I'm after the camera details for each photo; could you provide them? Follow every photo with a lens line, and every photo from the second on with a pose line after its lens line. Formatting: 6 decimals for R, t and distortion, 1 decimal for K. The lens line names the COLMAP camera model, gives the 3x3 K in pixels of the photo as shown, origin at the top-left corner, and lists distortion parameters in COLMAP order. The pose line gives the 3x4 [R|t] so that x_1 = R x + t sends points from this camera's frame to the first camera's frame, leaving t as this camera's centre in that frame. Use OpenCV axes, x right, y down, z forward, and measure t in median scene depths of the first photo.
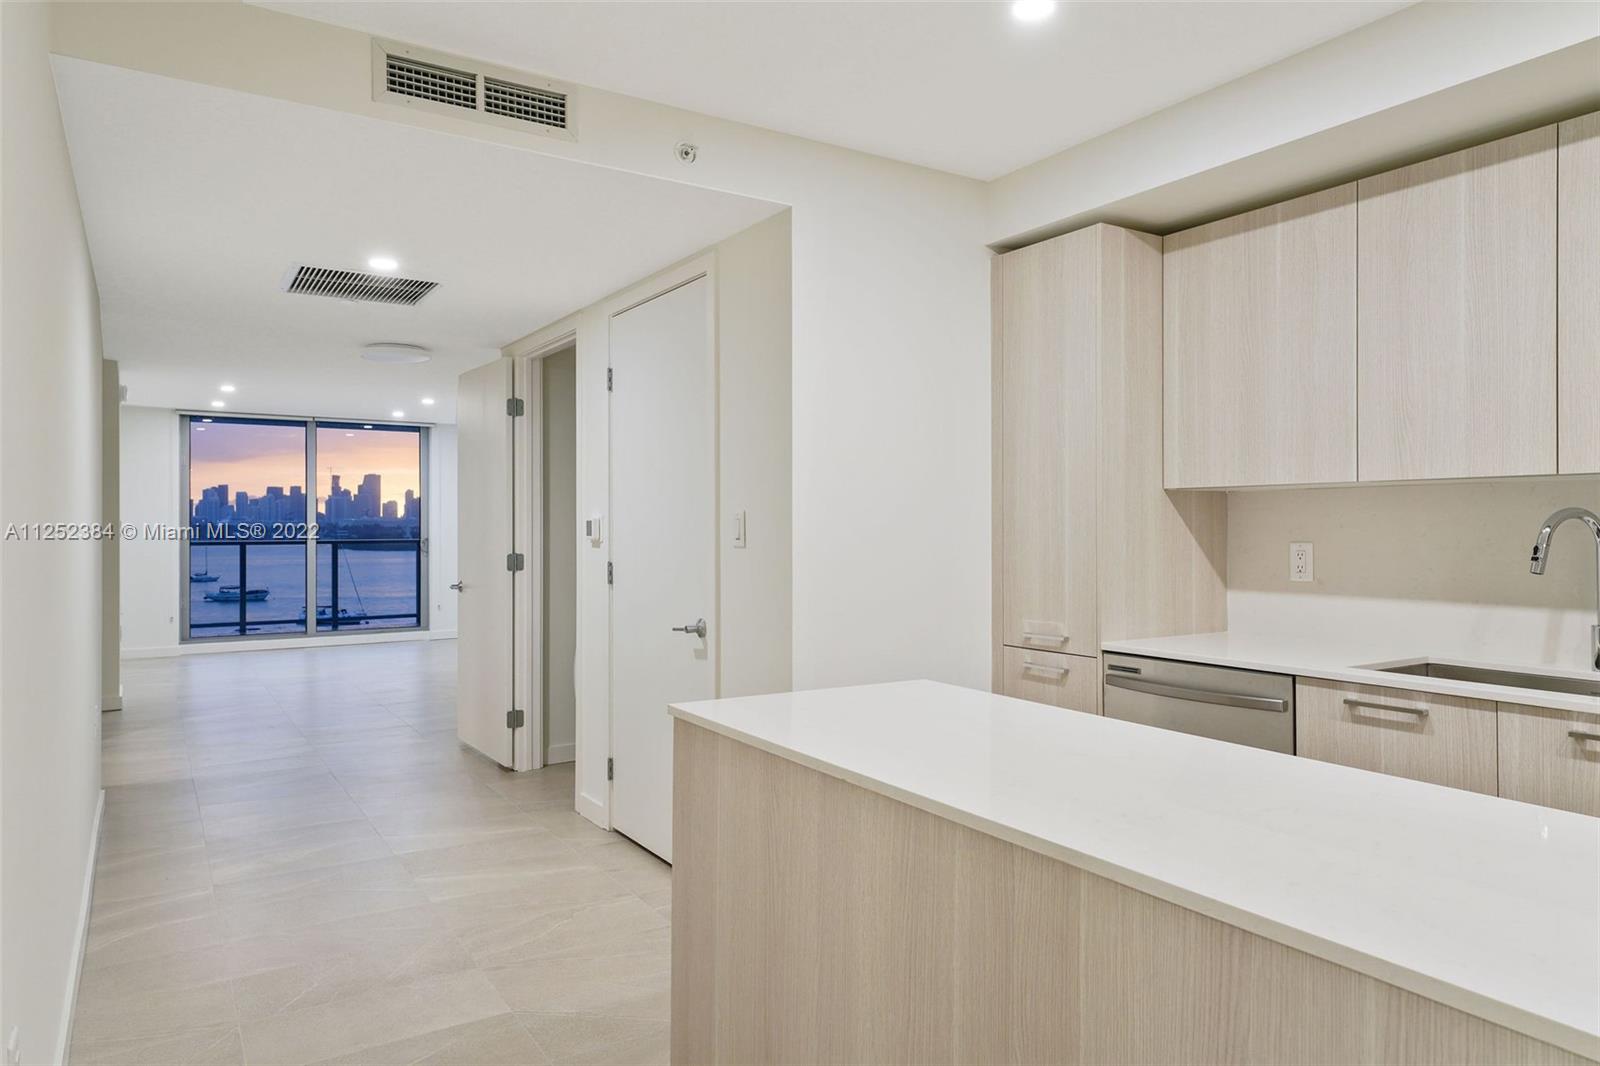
lens RADIAL K [[1020.3, 0, 804.0], [0, 1020.3, 525.6], [0, 0, 1]] dist [0.015874, 0.002084]
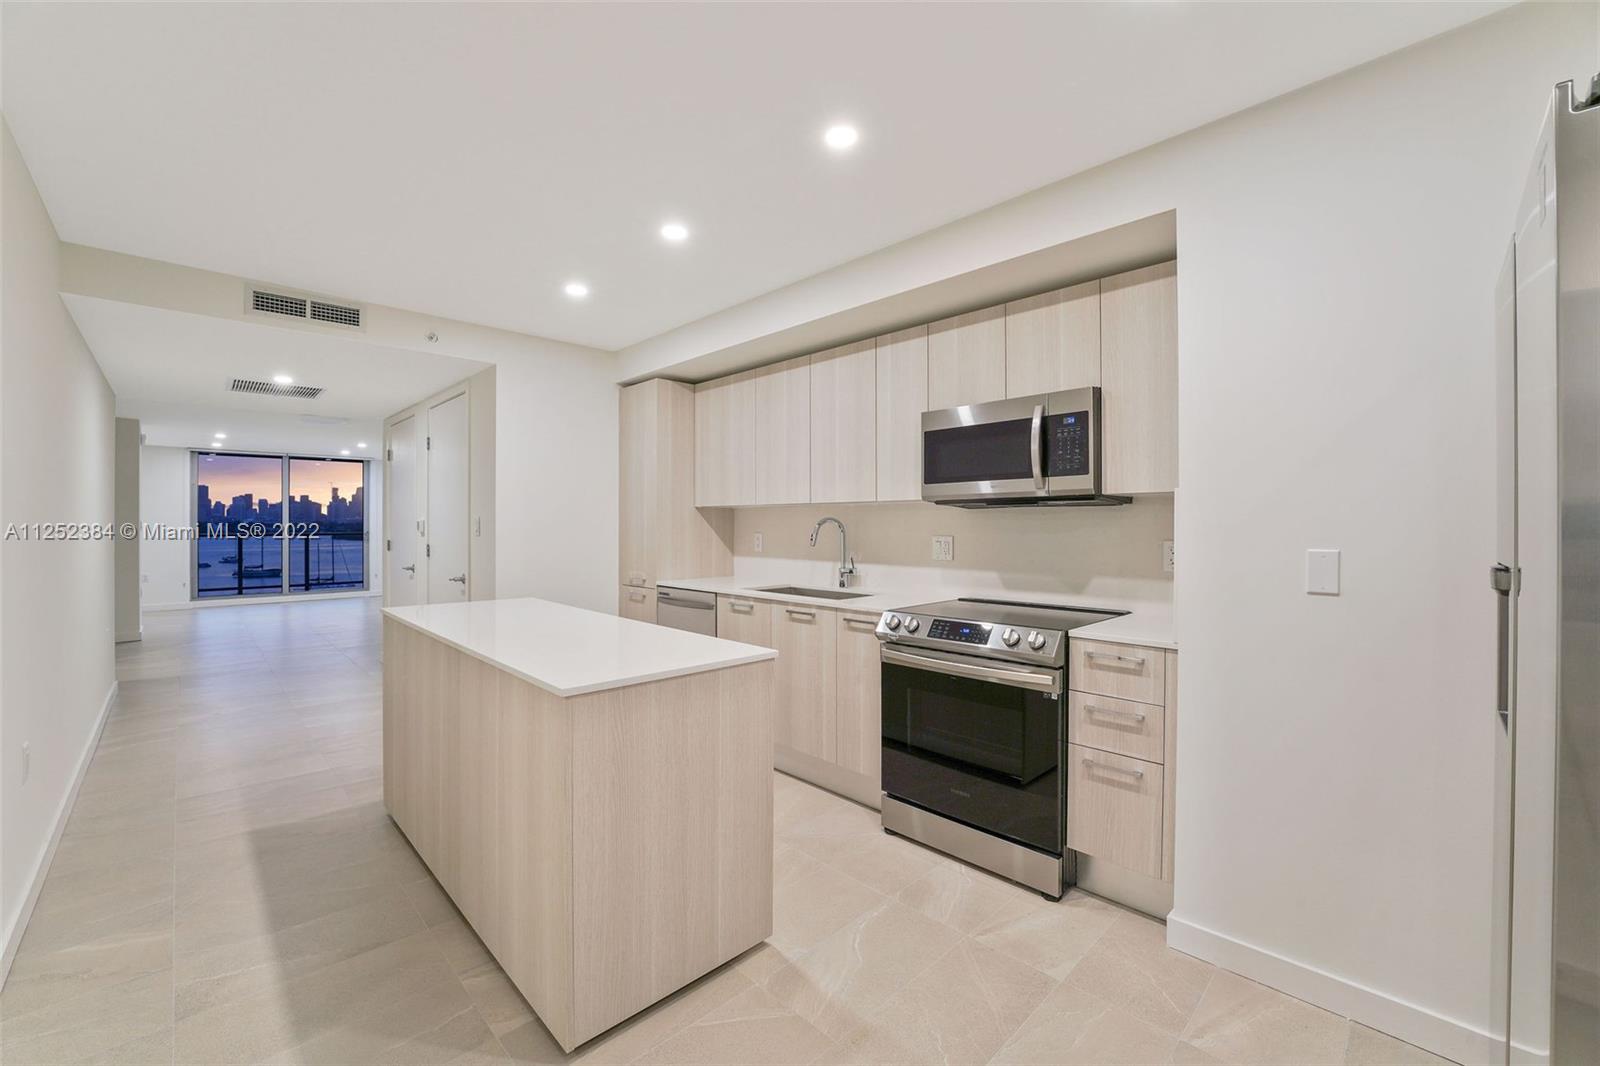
lens RADIAL K [[650.5, 0, 788.4], [0, 650.5, 527.4], [0, 0, 1]] dist [-0.022395, 0.004604]
pose [[0.983082, -0.000402, 0.183168, 0.297869], [-0.000739, 0.999981, 0.006161, -0.002844], [-0.183167, -0.006192, 0.983062, -0.322861]]
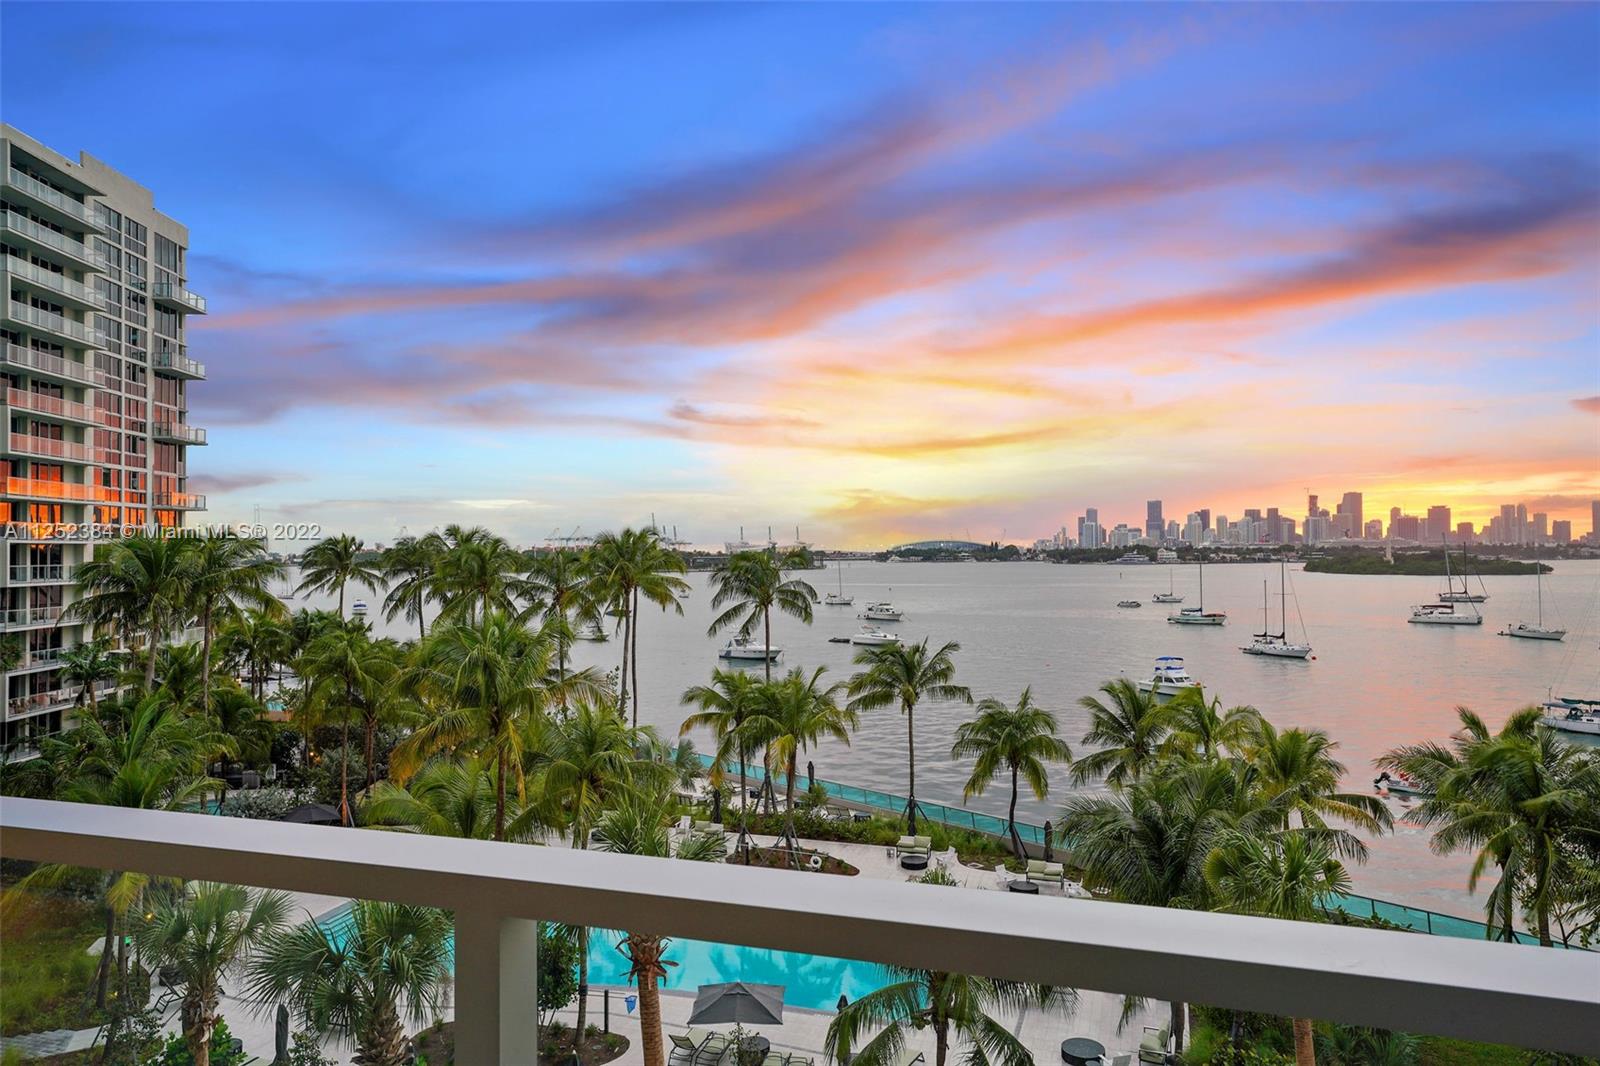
lens RADIAL K [[1030.5, 0, 799.2], [0, 1030.5, 530.3], [0, 0, 1]] dist [0.034564, -0.004403]
pose [[0.630220, -0.021903, -0.776107, -0.383705], [0.009127, 0.999742, -0.020804, -0.036662], [0.776363, 0.006028, 0.630258, 3.822382]]
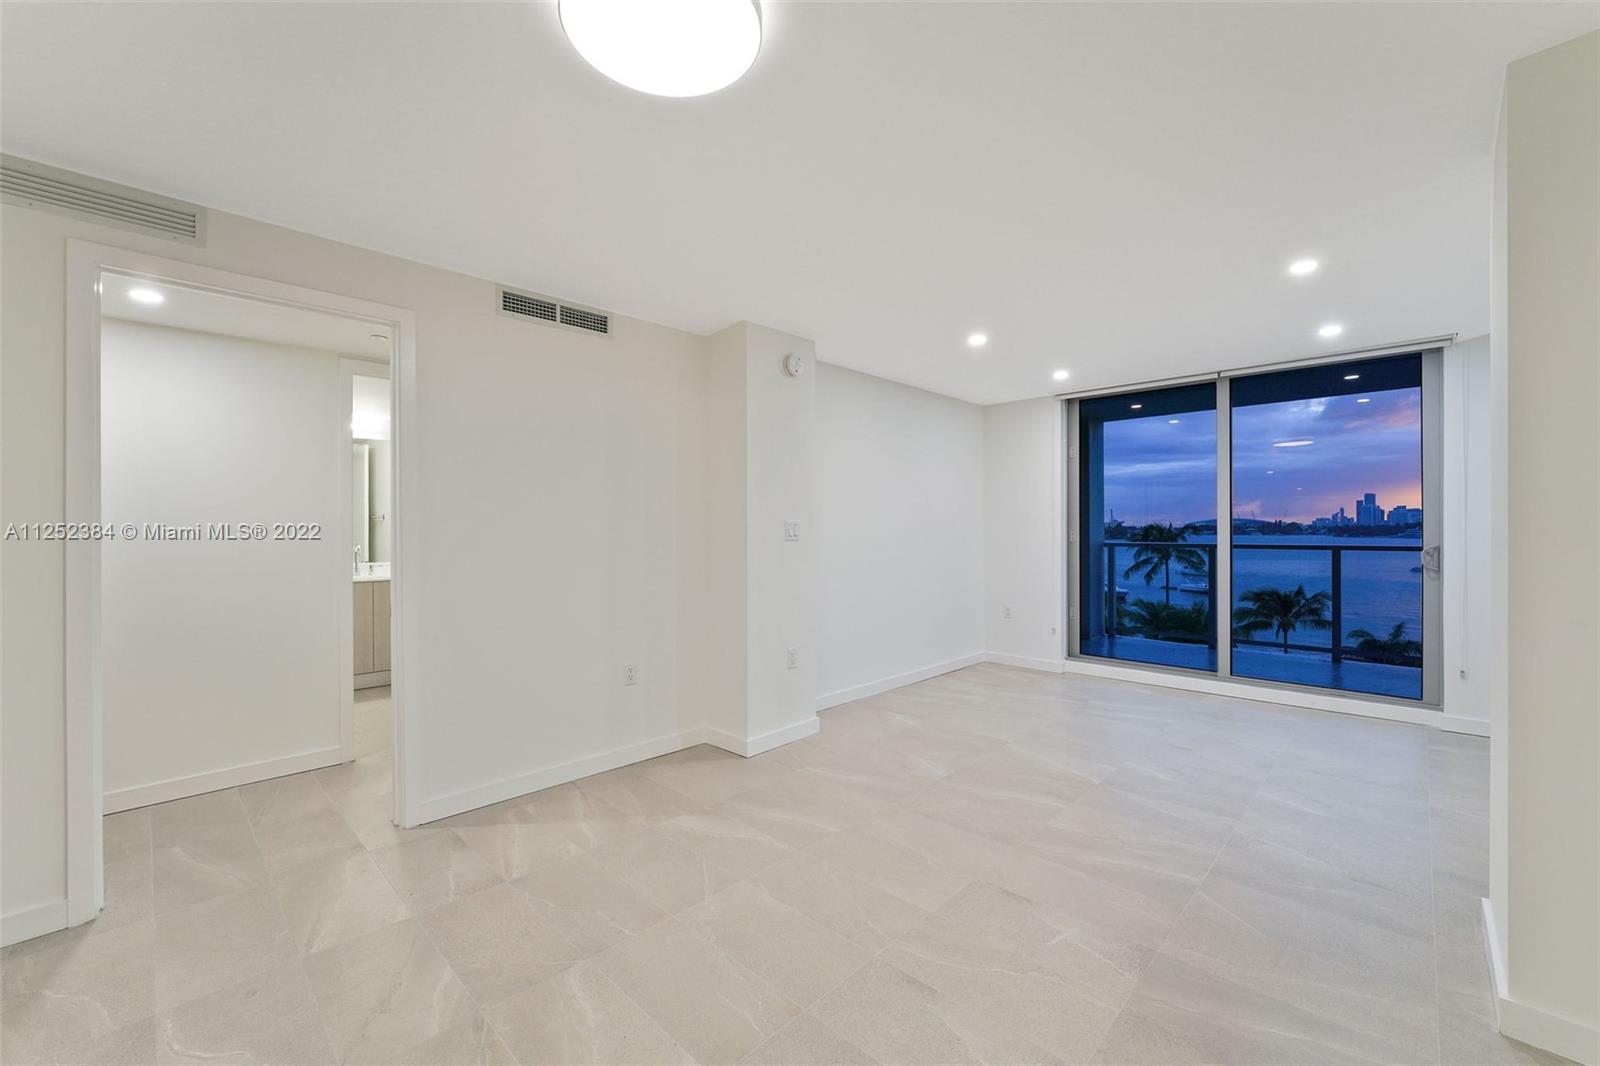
lens RADIAL K [[650.5, 0, 802.0], [0, 650.5, 533.3], [0, 0, 1]] dist [-0.022395, 0.004604]
pose [[0.230140, 0.008334, -0.973122, -0.376287], [0.002833, 0.999953, 0.009234, 0.002086], [0.973153, -0.004882, 0.230105, 2.060947]]
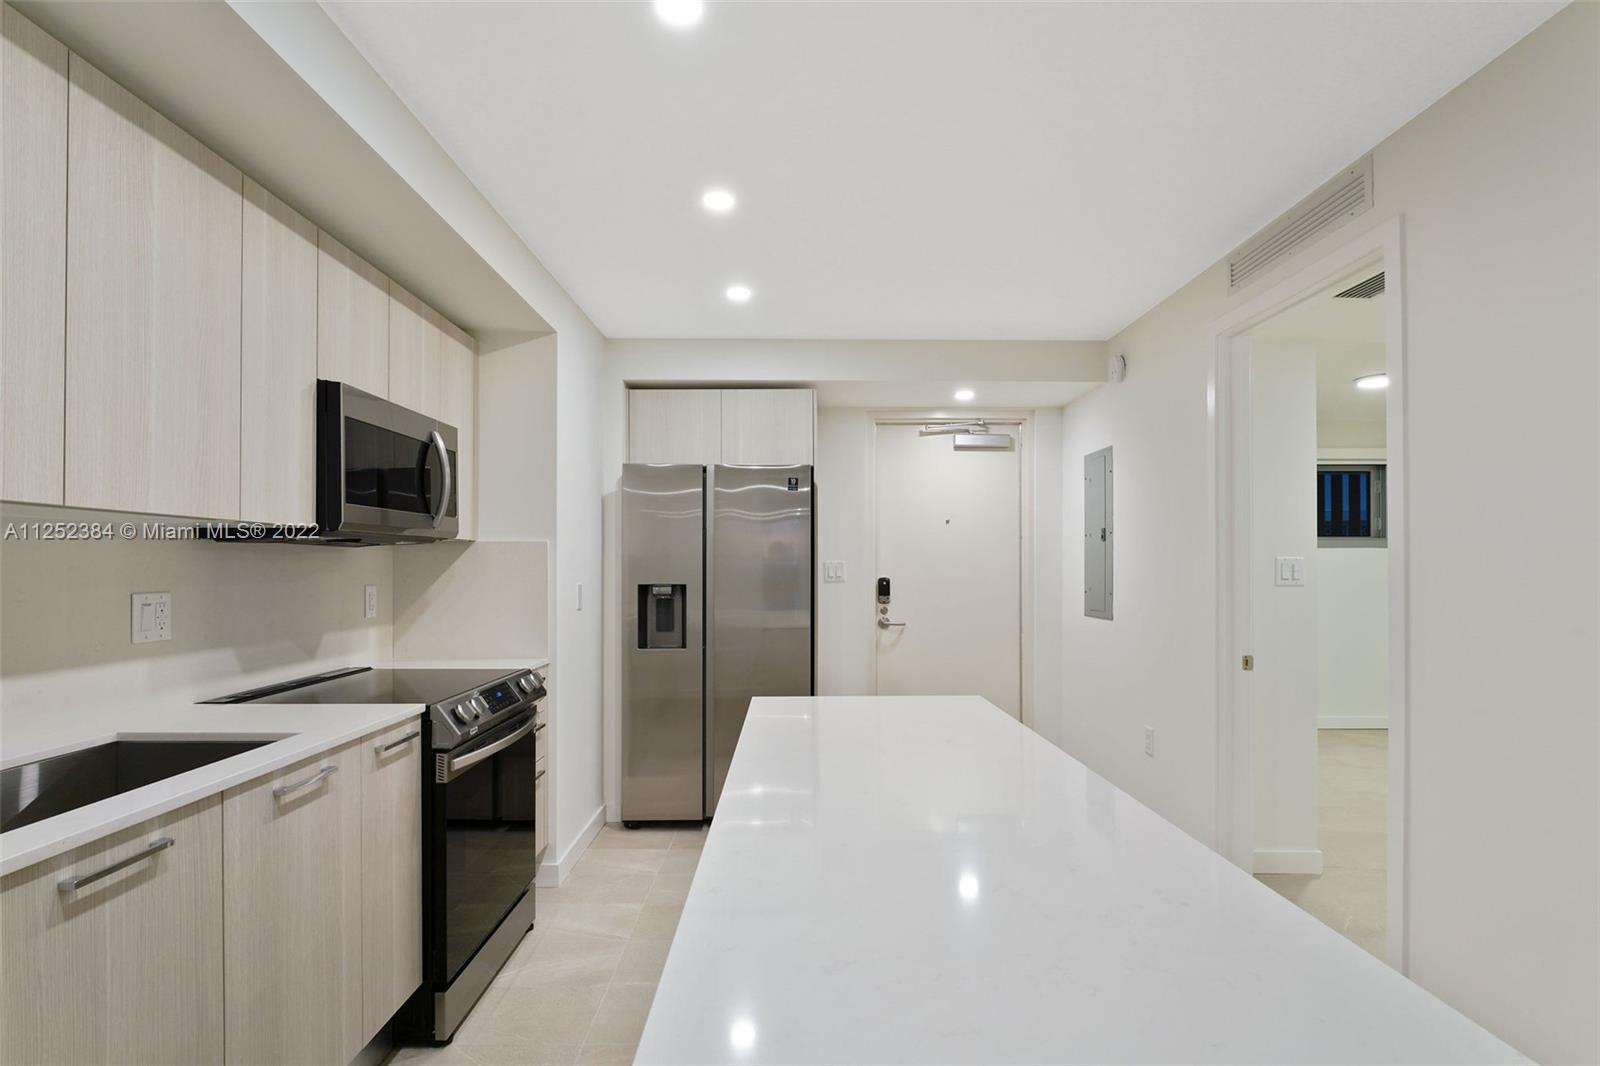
lens RADIAL K [[823.2, 0, 810.7], [0, 823.2, 564.9], [0, 0, 1]] dist [-0.012063, -0.001510]
pose [[-0.851104, 0.003386, 0.524986, -0.038728], [0.001712, 0.999992, -0.003674, -0.001865], [-0.524994, -0.002229, -0.851103, 0.882247]]
